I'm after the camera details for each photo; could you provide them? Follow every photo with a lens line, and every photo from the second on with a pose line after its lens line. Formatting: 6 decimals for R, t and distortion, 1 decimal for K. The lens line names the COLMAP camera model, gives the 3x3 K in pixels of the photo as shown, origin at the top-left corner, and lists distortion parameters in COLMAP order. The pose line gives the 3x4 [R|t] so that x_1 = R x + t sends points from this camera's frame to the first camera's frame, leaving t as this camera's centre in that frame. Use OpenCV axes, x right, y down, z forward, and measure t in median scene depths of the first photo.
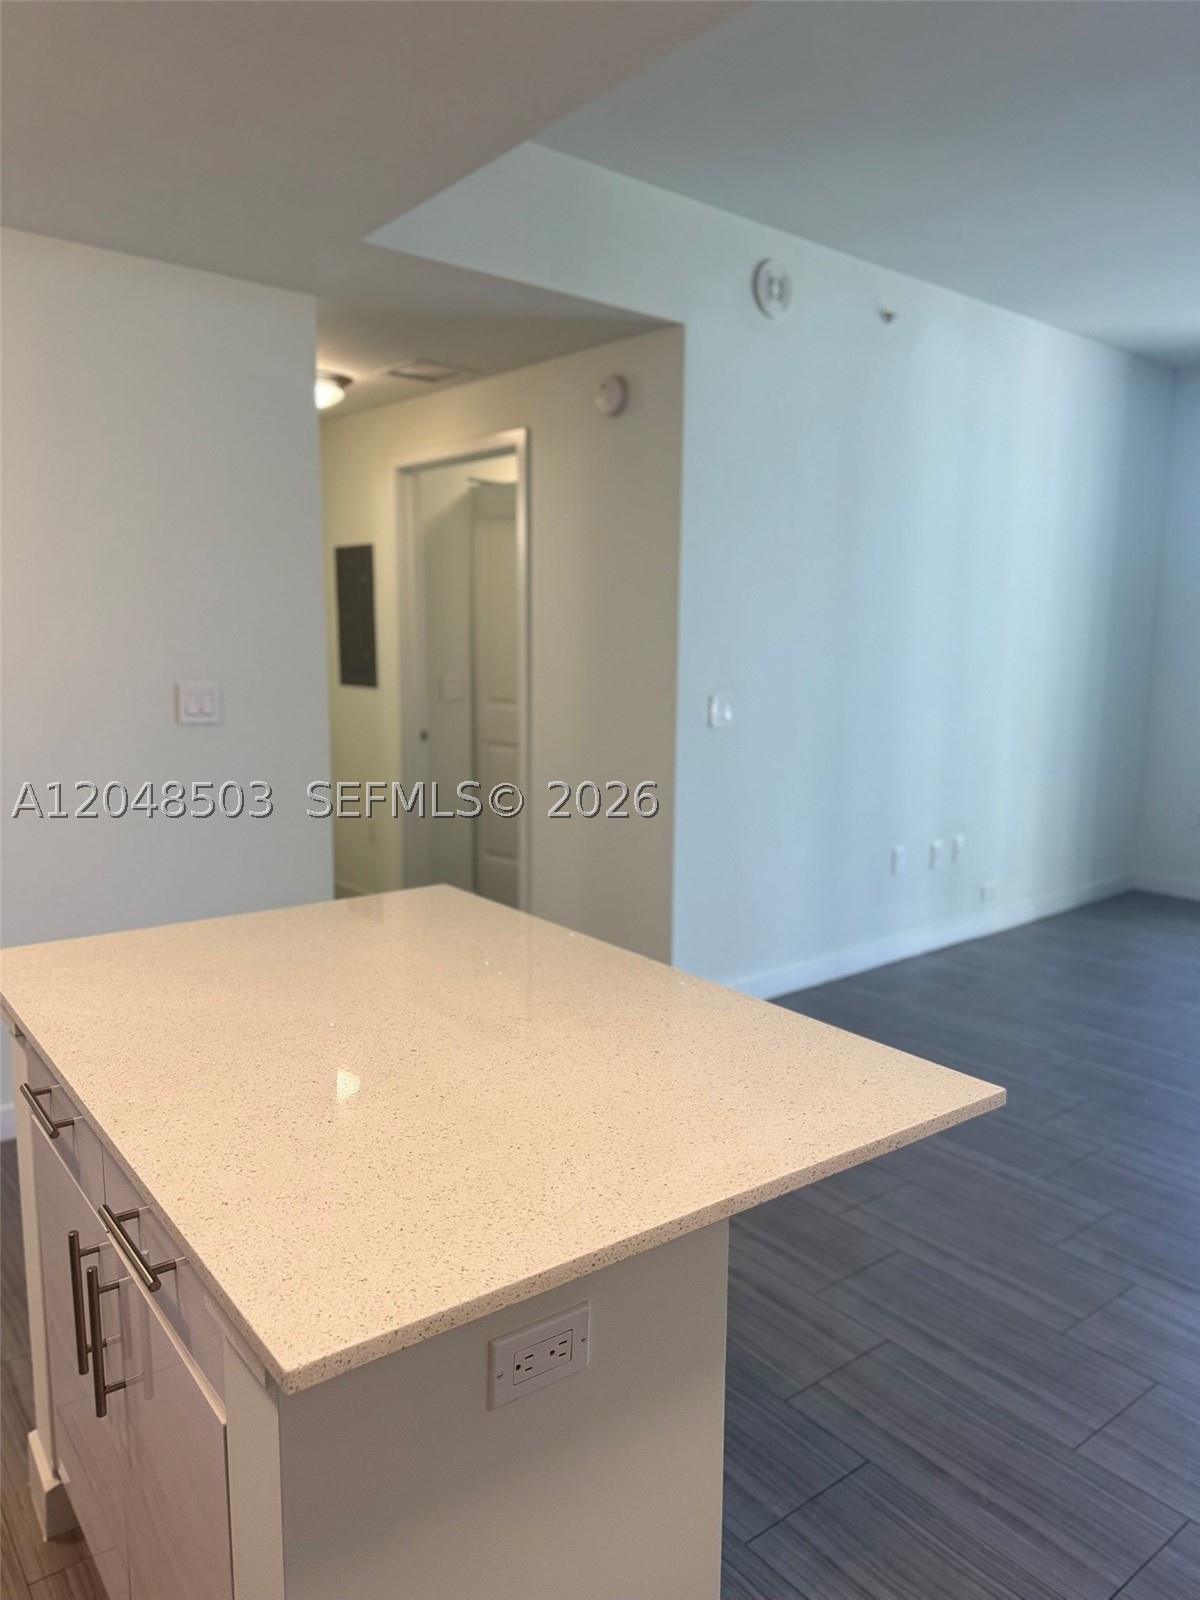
lens RADIAL K [[1122.4, 0, 603.4], [0, 1122.4, 800.3], [0, 0, 1]] dist [0.032118, -0.050463]
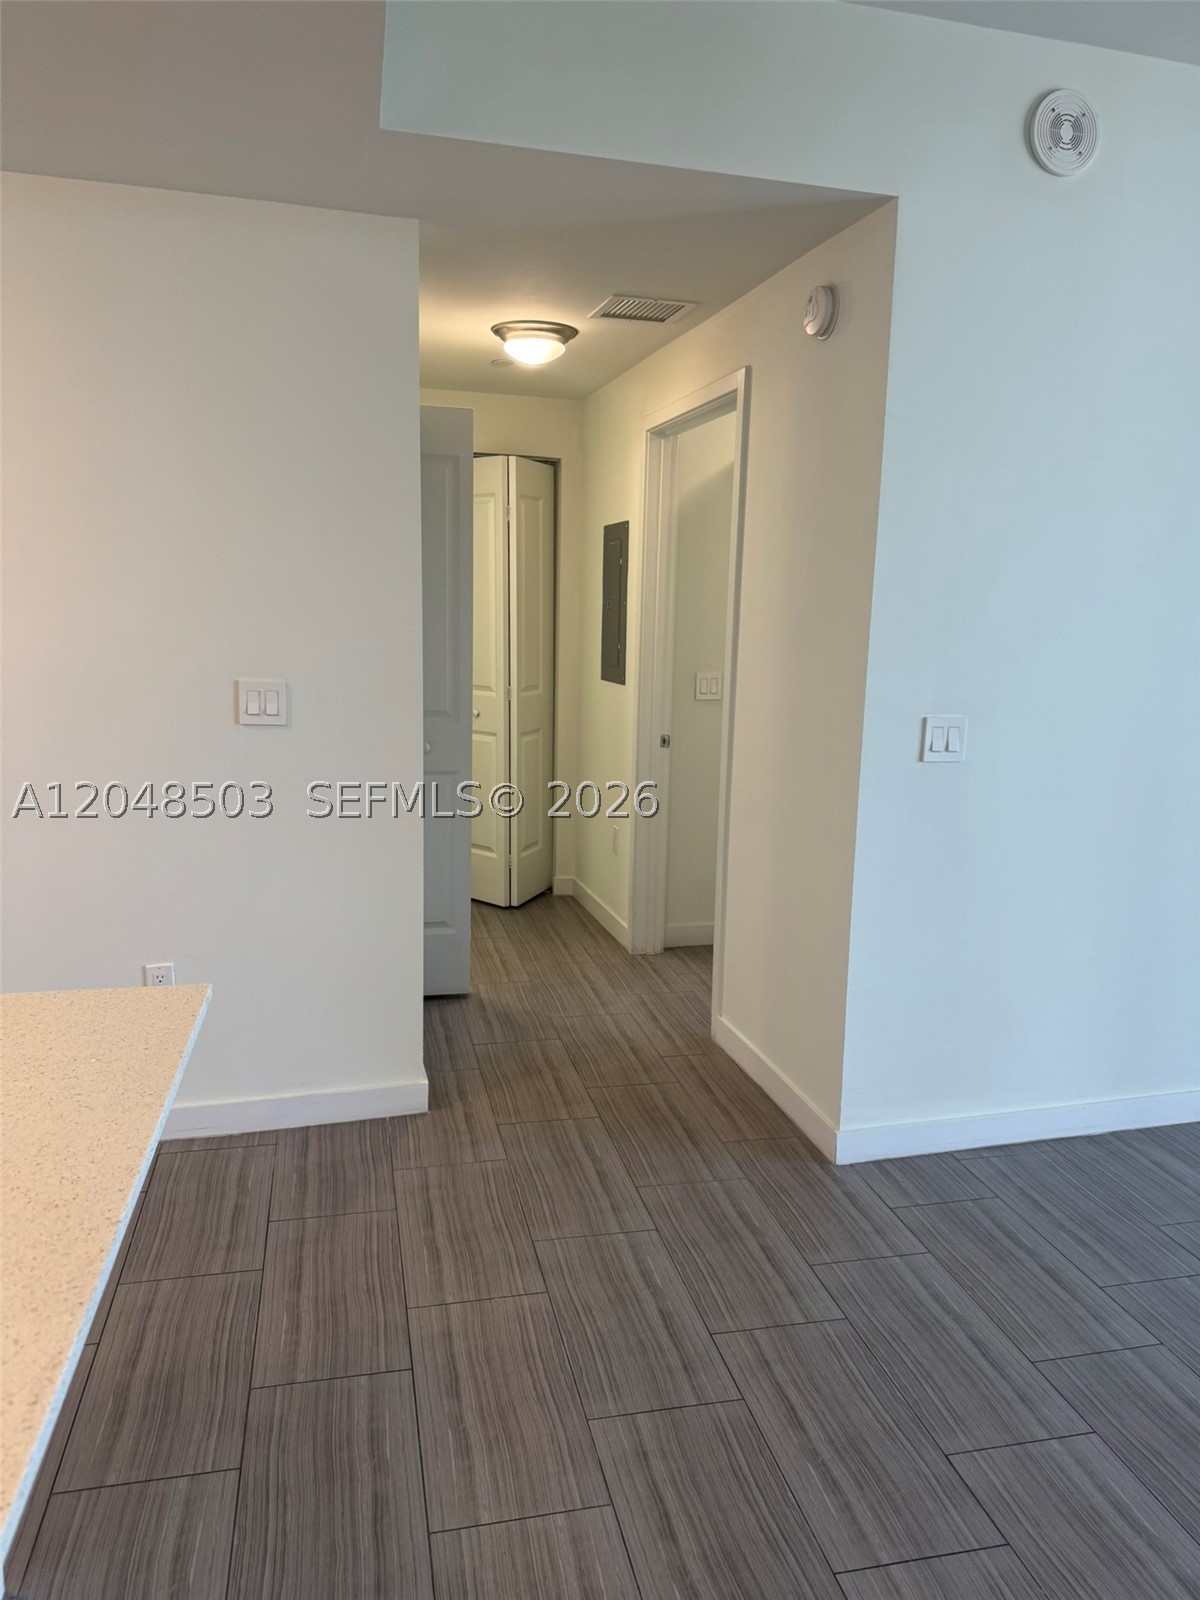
lens RADIAL K [[1122.4, 0, 601.0], [0, 1122.4, 799.2], [0, 0, 1]] dist [0.032118, -0.050463]
pose [[0.904421, 0.081031, -0.418875, 0.217404], [-0.075009, 0.996705, 0.030853, -0.048709], [0.419995, 0.003515, 0.907519, 0.261839]]
